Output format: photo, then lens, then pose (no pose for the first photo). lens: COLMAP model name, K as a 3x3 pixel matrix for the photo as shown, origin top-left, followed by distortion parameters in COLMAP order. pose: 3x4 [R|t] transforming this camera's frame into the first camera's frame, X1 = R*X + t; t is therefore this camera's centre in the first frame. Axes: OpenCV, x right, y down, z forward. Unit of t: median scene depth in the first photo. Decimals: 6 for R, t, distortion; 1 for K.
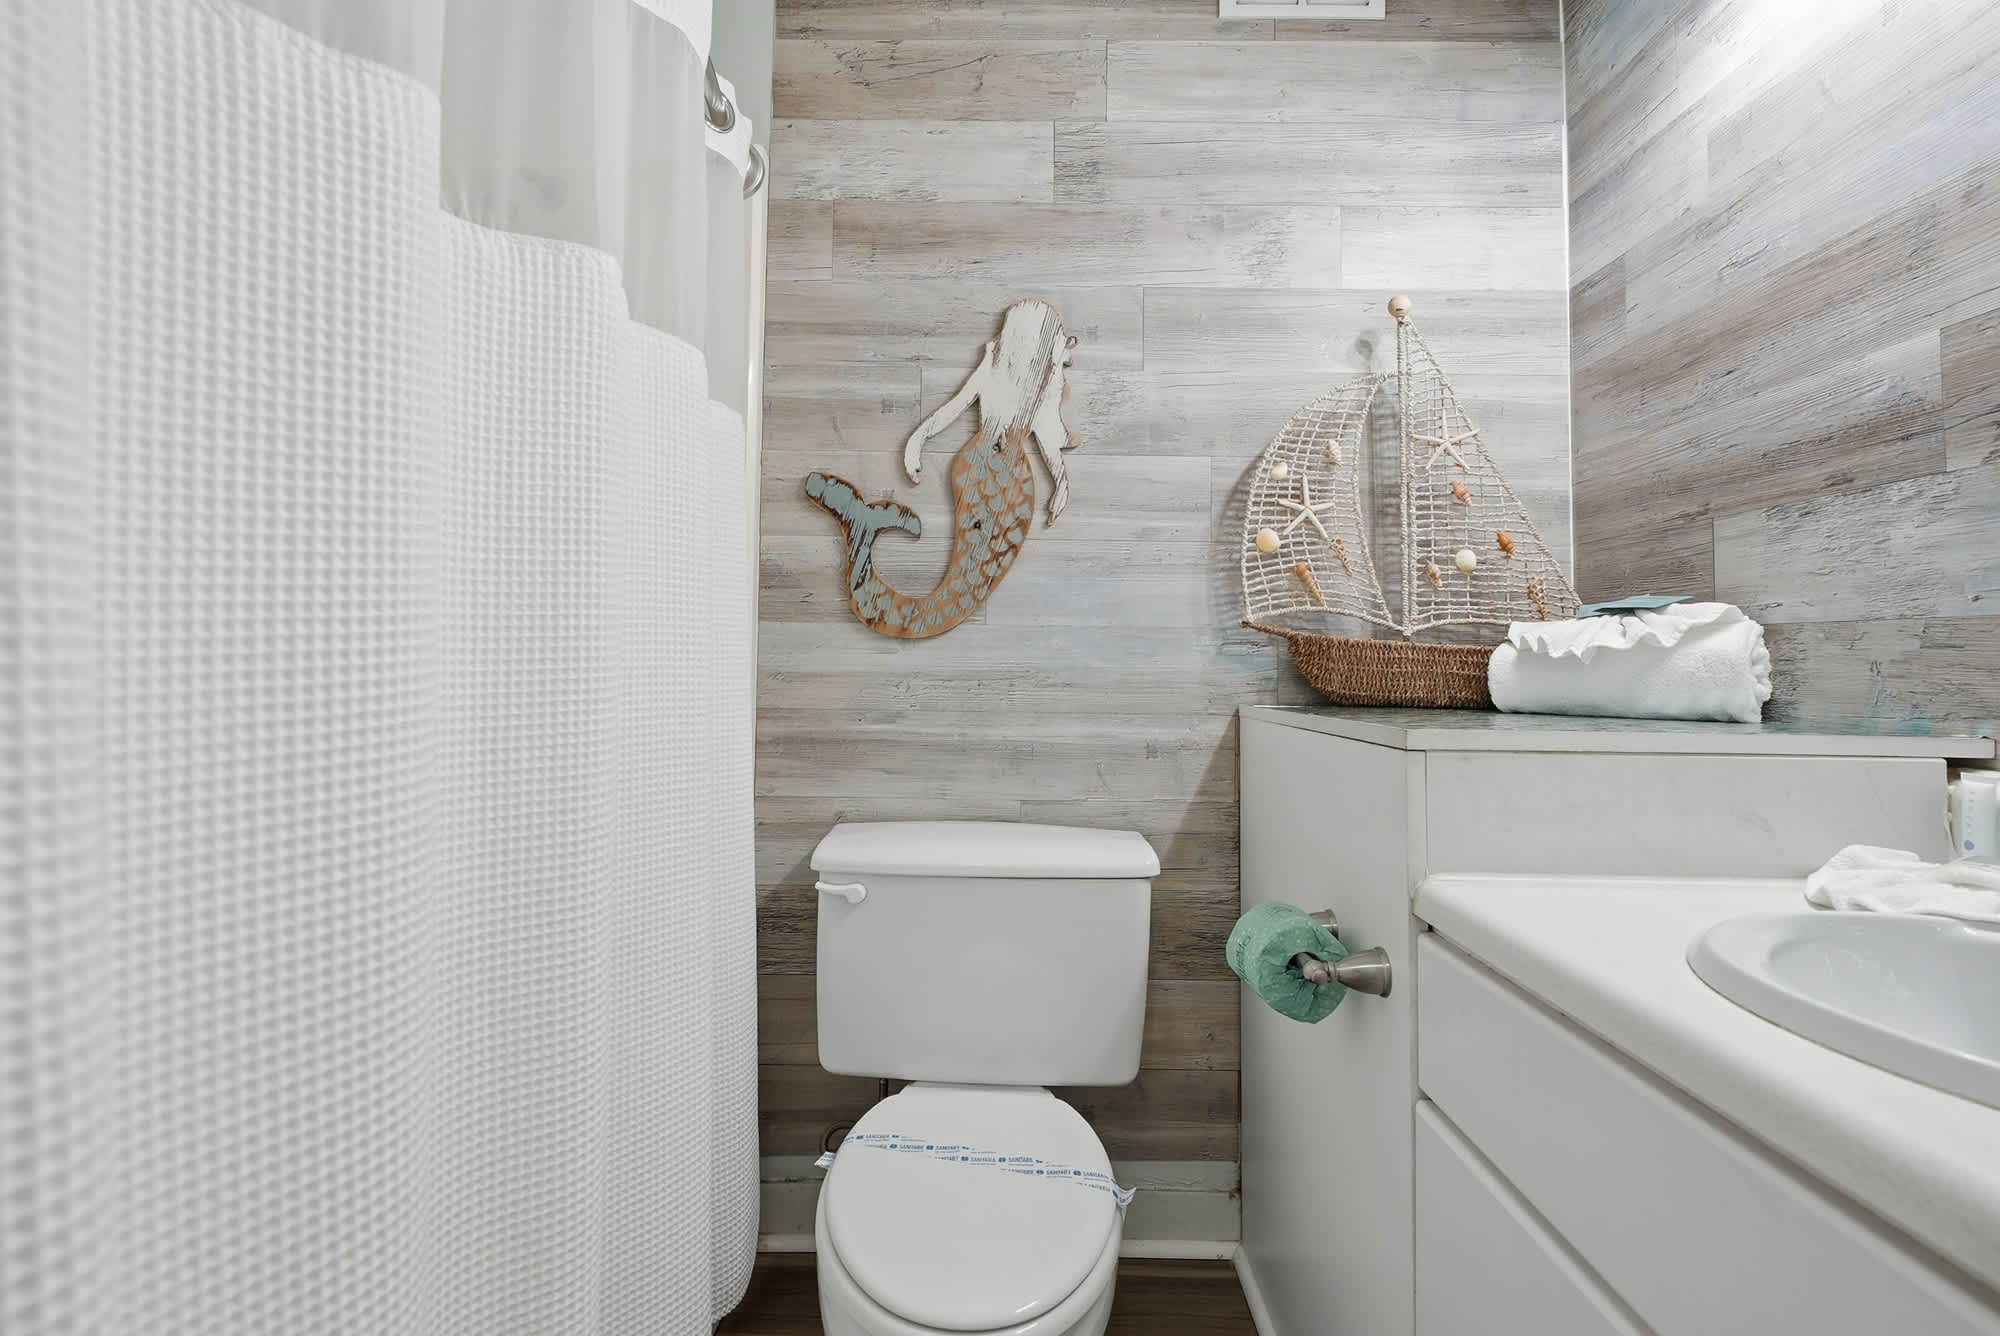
lens RADIAL K [[913.7, 0, 1013.3], [0, 913.7, 618.7], [0, 0, 1]] dist [-0.010329, 0.003595]
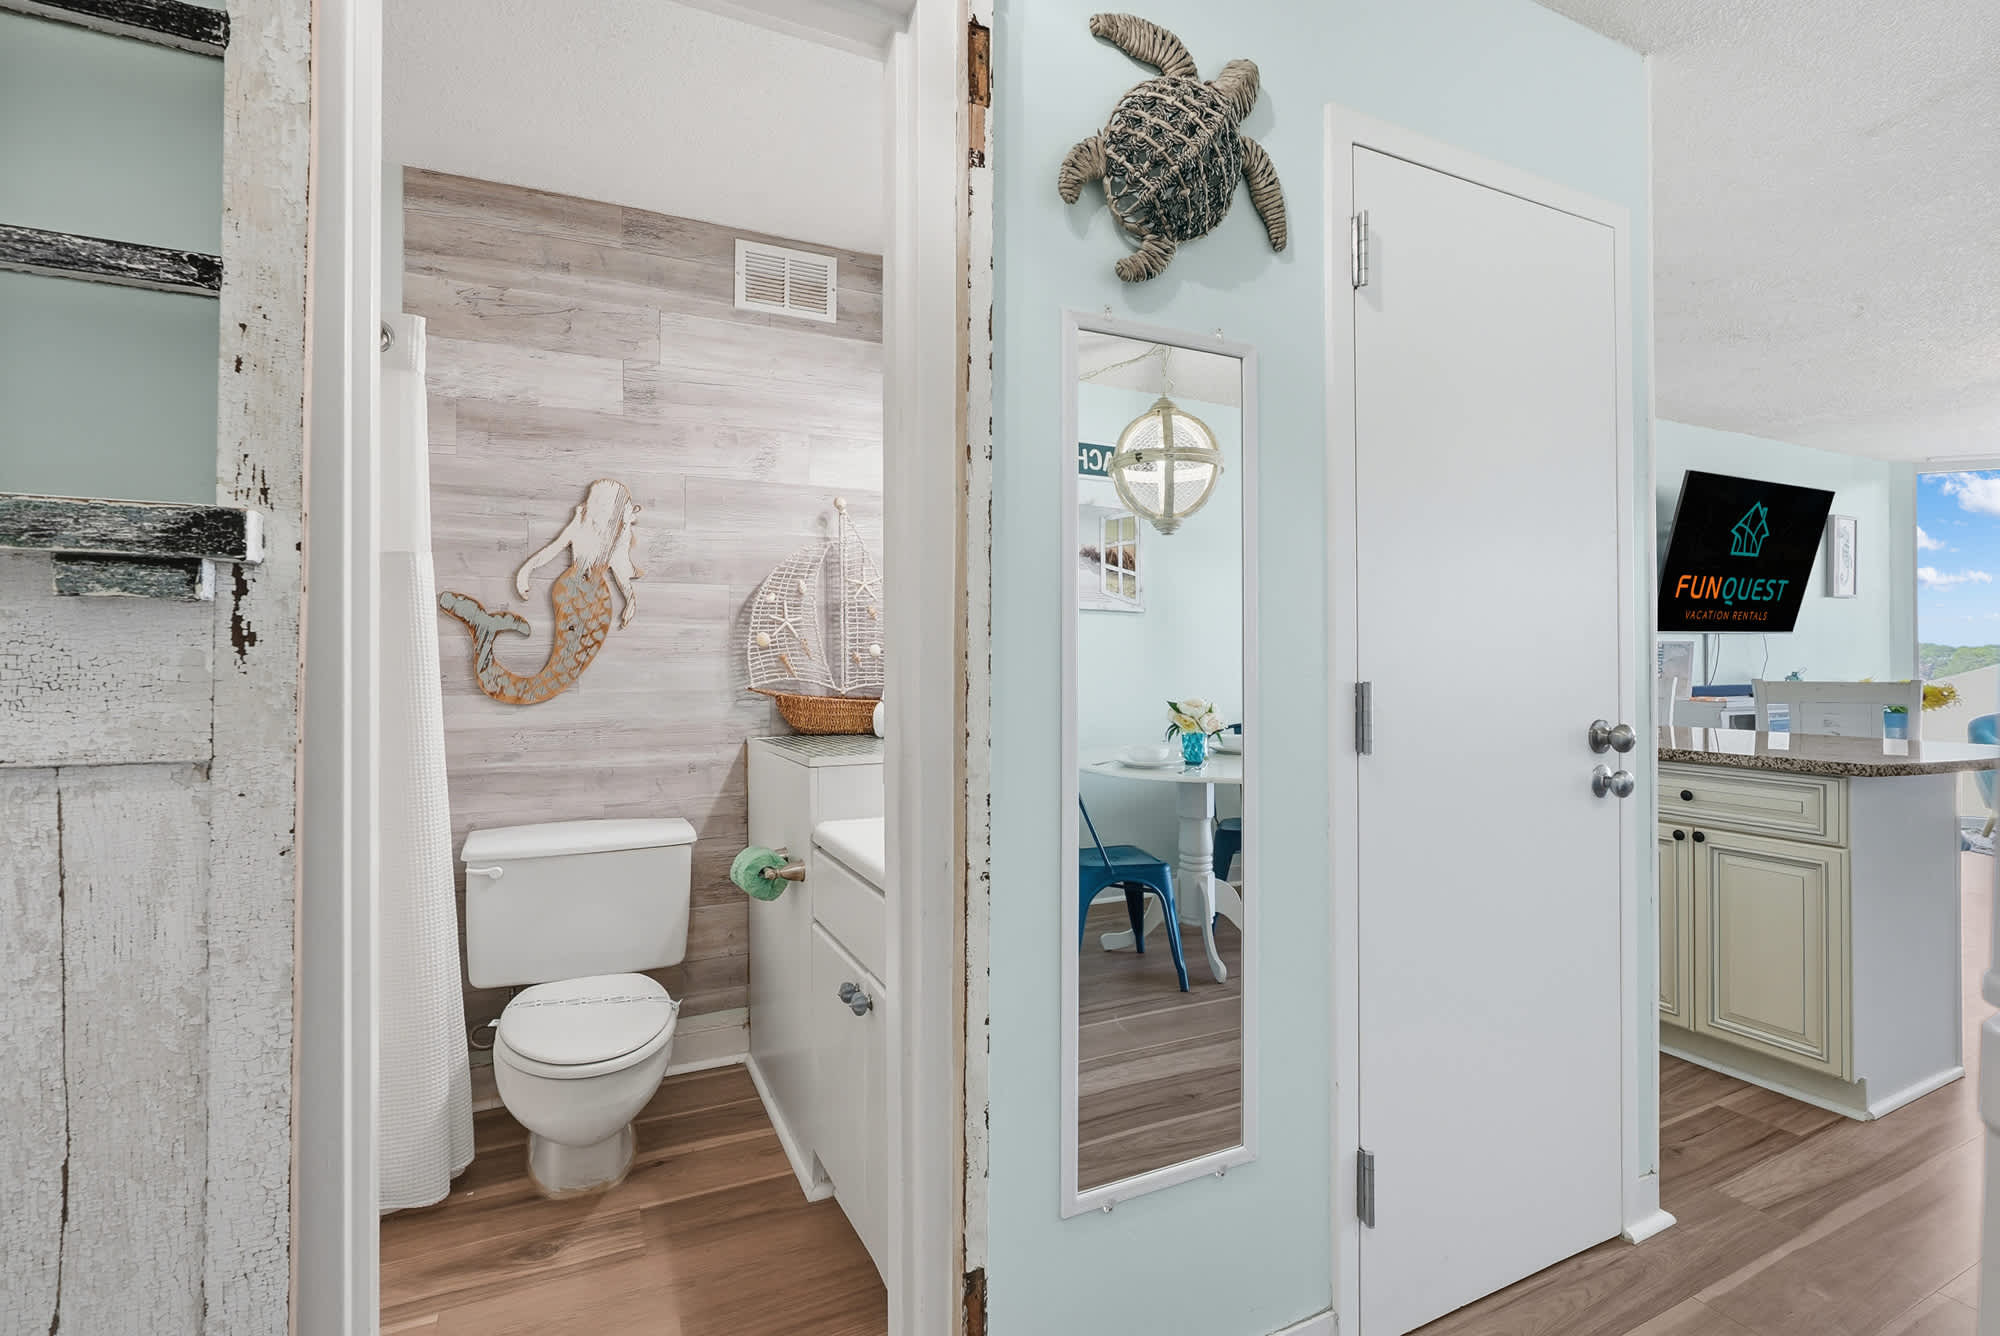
lens RADIAL K [[913.7, 0, 1001.5], [0, 913.7, 648.0], [0, 0, 1]] dist [-0.010329, 0.003595]
pose [[0.897258, -0.011835, 0.441348, -0.067500], [-0.005714, 0.999246, 0.038412, -0.131586], [-0.441470, -0.036988, 0.896513, -0.677795]]
